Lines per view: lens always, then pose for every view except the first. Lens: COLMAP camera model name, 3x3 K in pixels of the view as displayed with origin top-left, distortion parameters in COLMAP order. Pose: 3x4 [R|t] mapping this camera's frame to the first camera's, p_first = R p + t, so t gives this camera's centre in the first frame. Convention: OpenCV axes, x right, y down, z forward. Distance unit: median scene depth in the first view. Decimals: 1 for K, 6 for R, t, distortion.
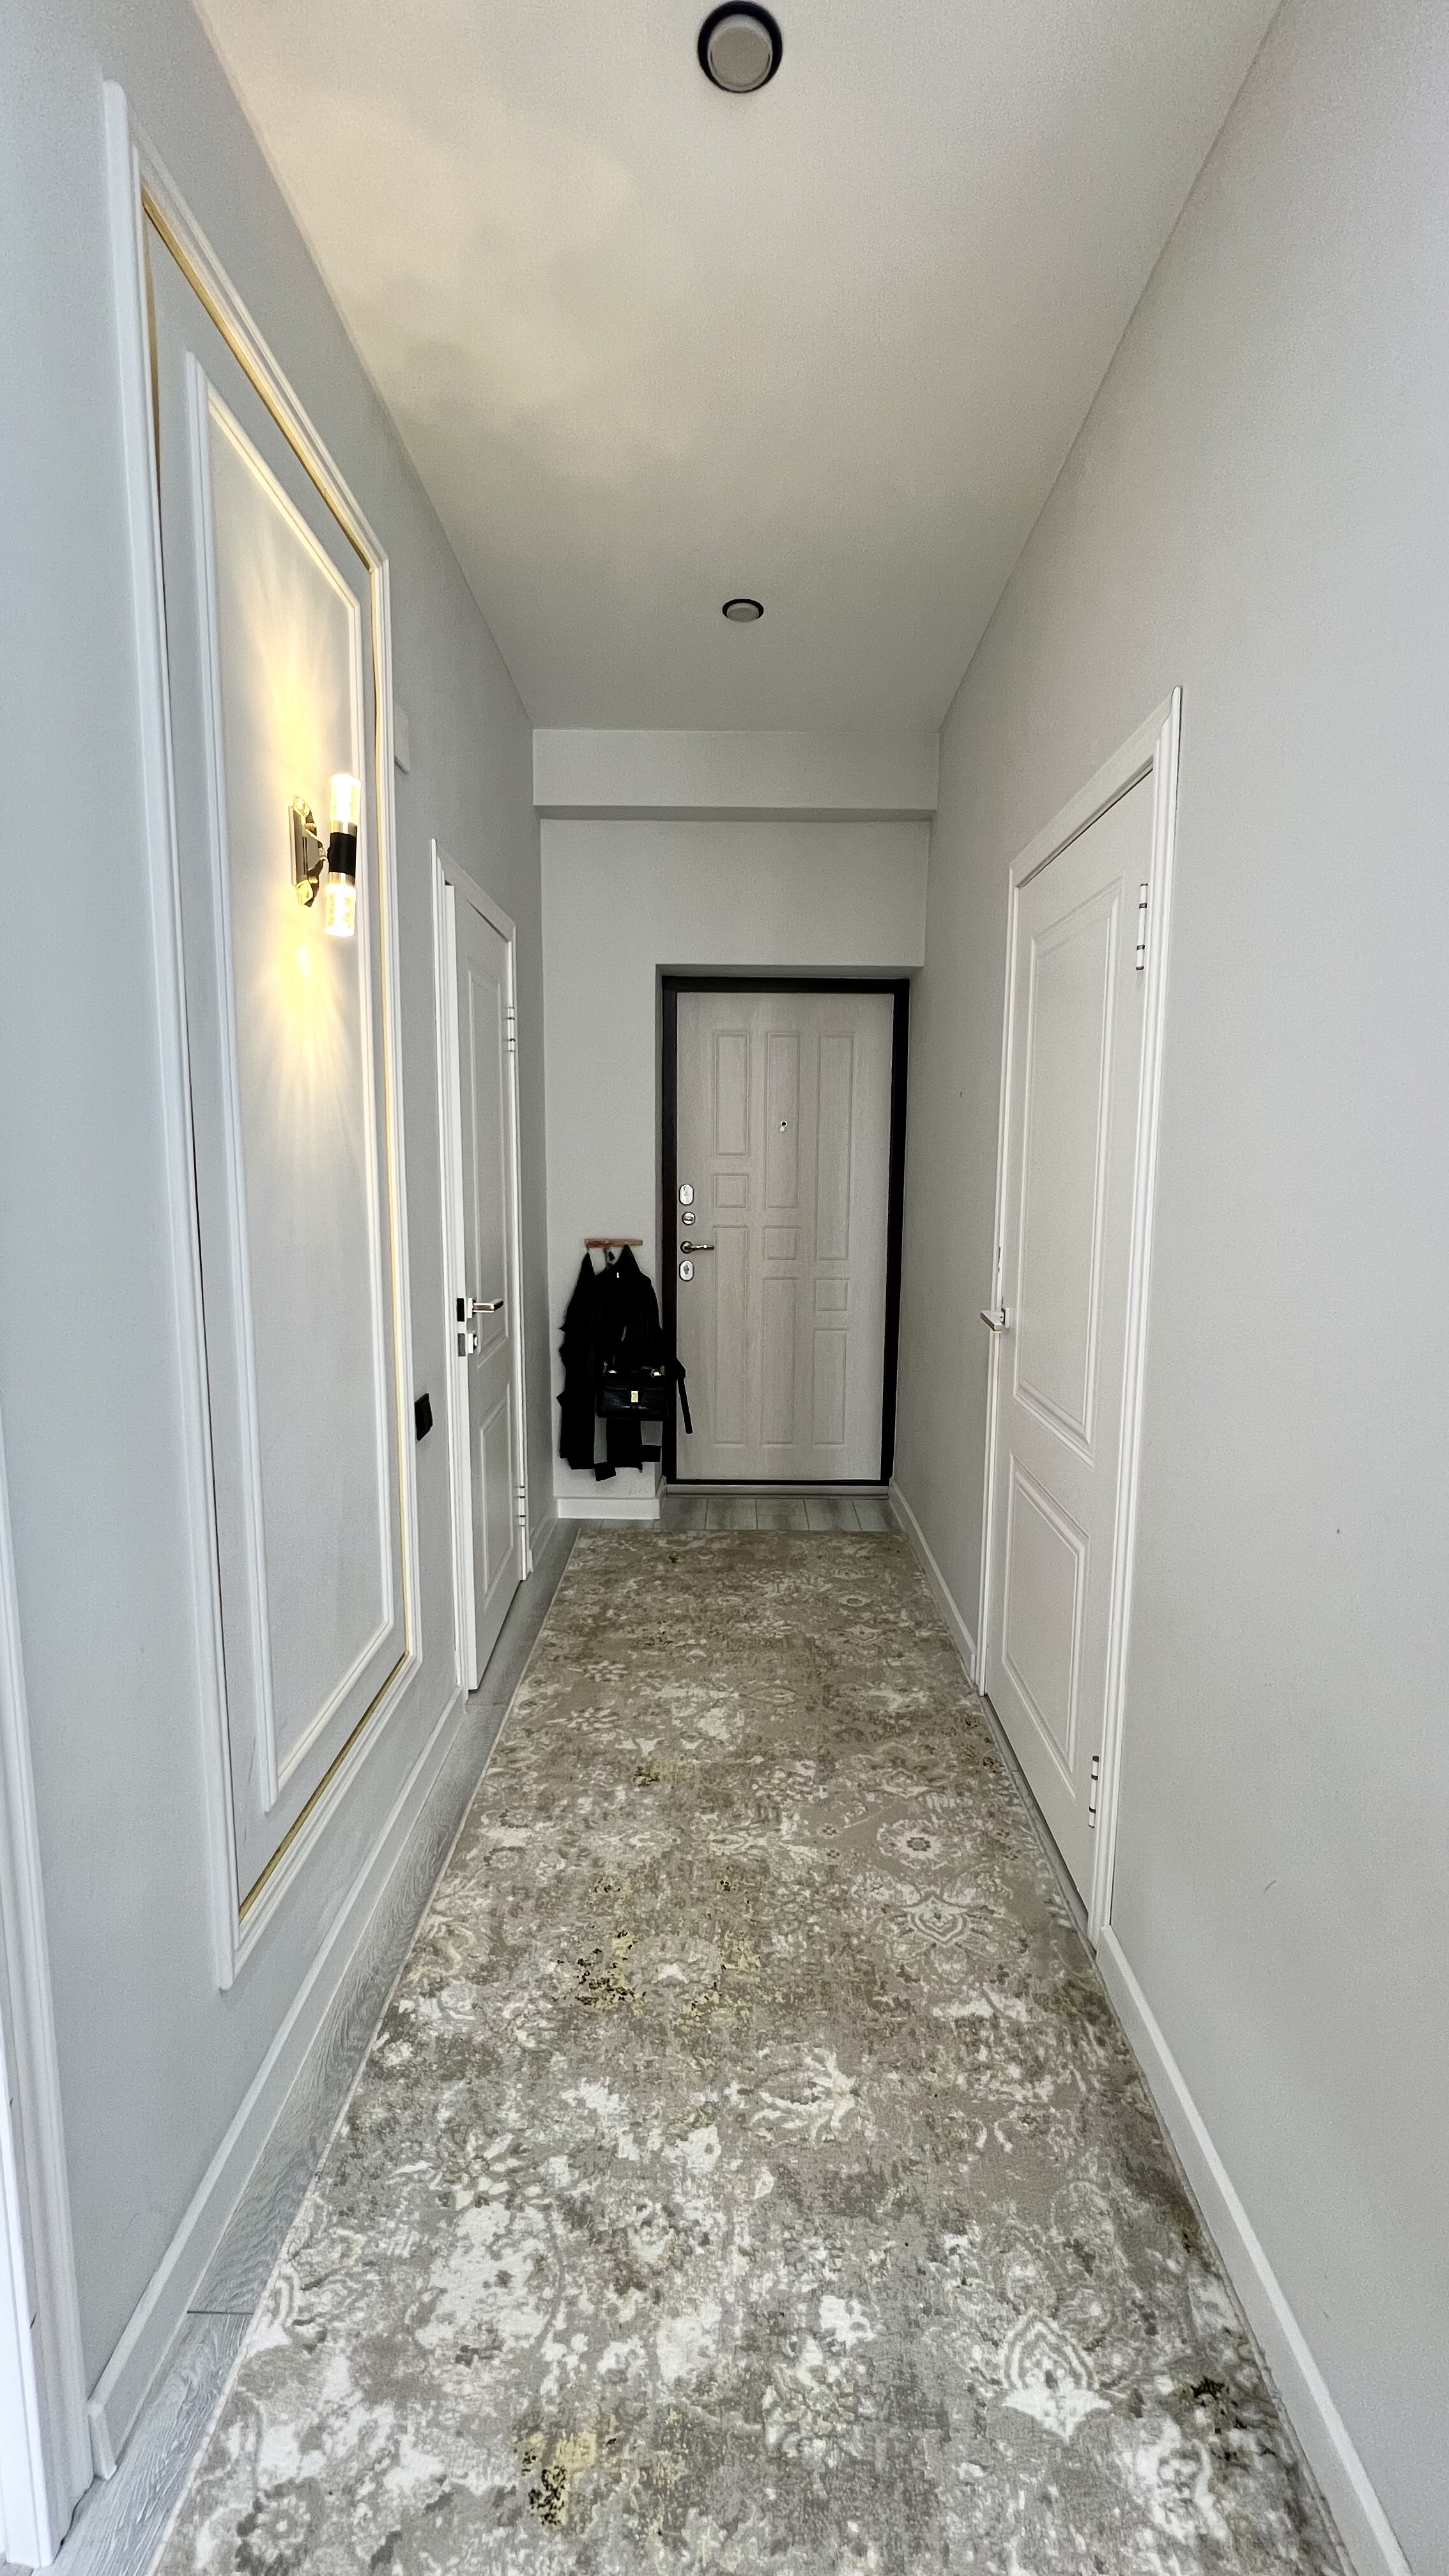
lens RADIAL K [[1026.5, 0, 729.5], [0, 1026.5, 1287.3], [0, 0, 1]] dist [-0.001255, 0.000744]
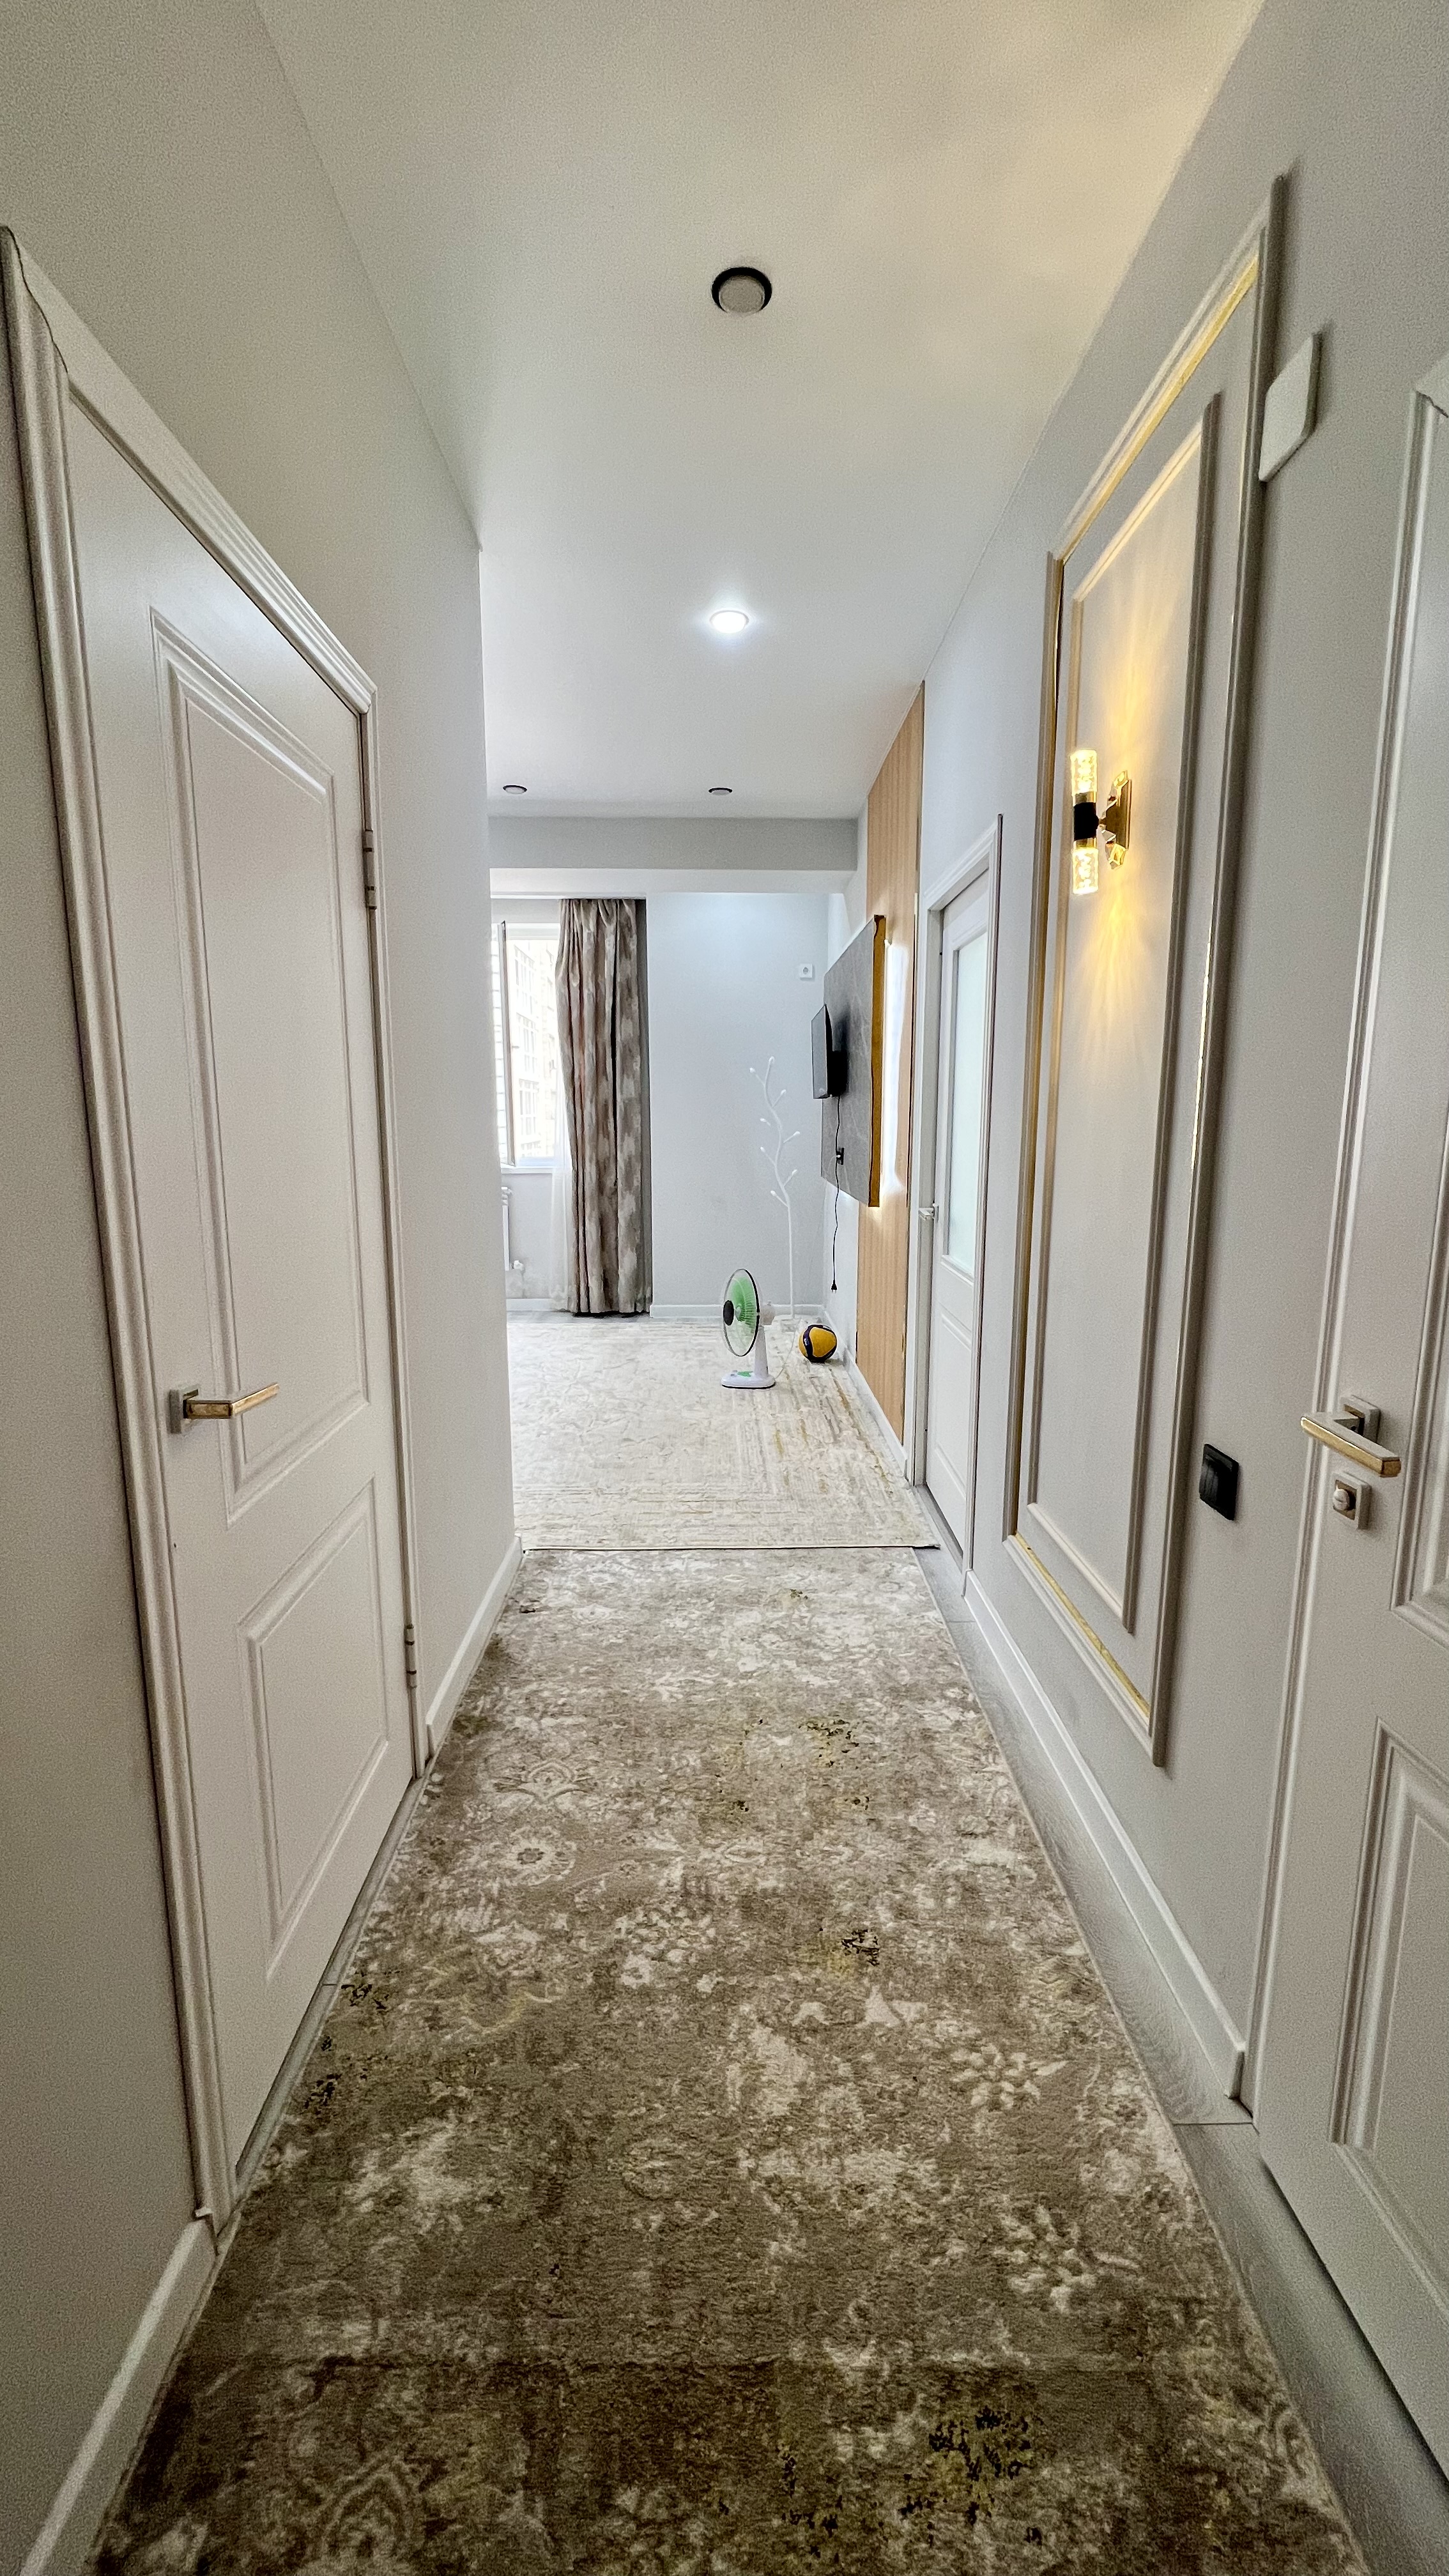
lens RADIAL K [[1026.5, 0, 729.5], [0, 1026.5, 1287.3], [0, 0, 1]] dist [-0.001255, 0.000744]
pose [[-0.999662, -0.006018, -0.025311, 0.036071], [-0.013323, 0.954060, 0.299321, -0.202114], [0.022347, 0.299557, -0.953817, 1.712923]]
